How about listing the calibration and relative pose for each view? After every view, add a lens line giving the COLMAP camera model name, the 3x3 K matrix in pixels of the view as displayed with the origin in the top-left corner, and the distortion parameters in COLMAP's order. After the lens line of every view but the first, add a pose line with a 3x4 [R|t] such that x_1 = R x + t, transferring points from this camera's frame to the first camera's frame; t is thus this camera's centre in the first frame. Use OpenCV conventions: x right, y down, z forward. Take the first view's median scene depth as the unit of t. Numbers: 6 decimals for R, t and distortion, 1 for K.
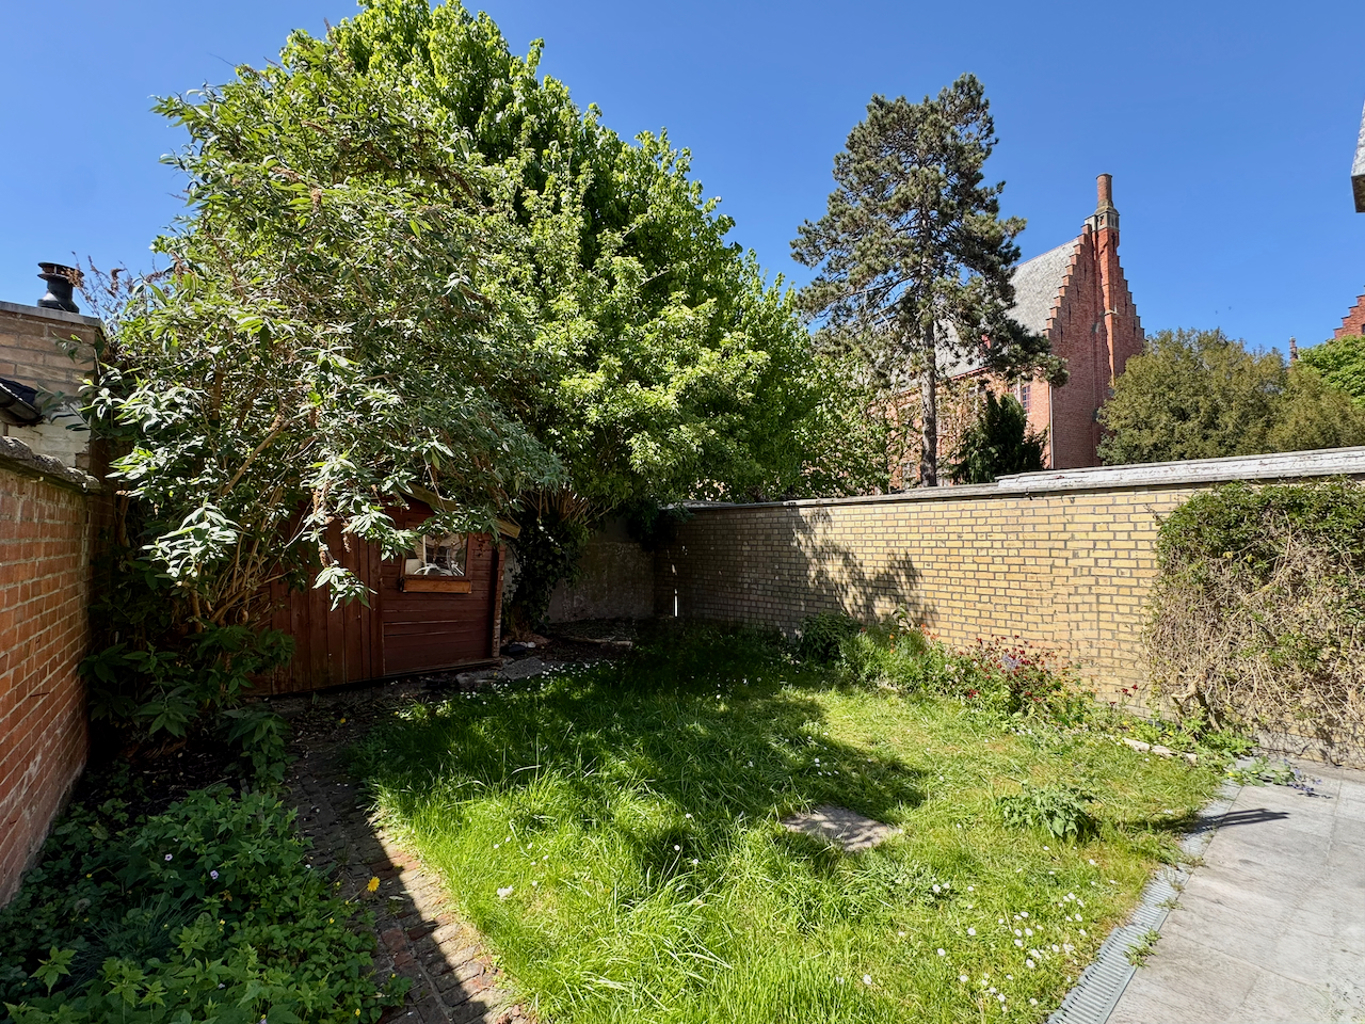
lens RADIAL K [[549.6, 0, 683.8], [0, 549.6, 511.7], [0, 0, 1]] dist [0.000079, 0.000010]
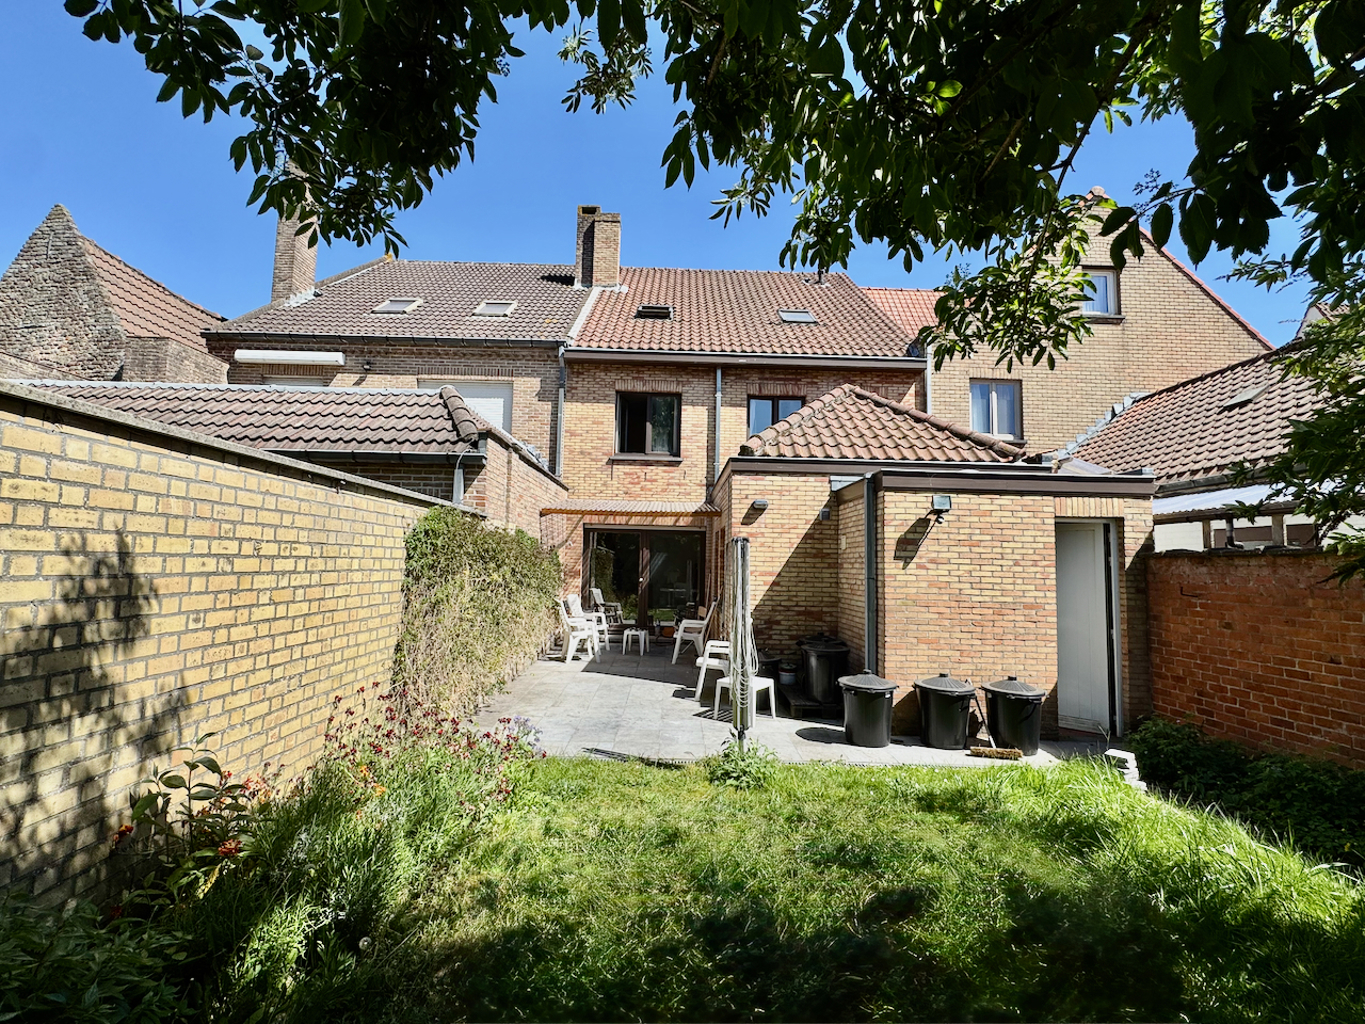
lens RADIAL K [[632.7, 0, 682.8], [0, 632.7, 514.1], [0, 0, 1]] dist [-0.000020, -0.000006]
pose [[-0.771207, 0.036896, 0.635515, -0.114704], [-0.049115, 0.991894, -0.117188, 0.063056], [-0.634687, -0.121590, -0.763143, 1.218443]]
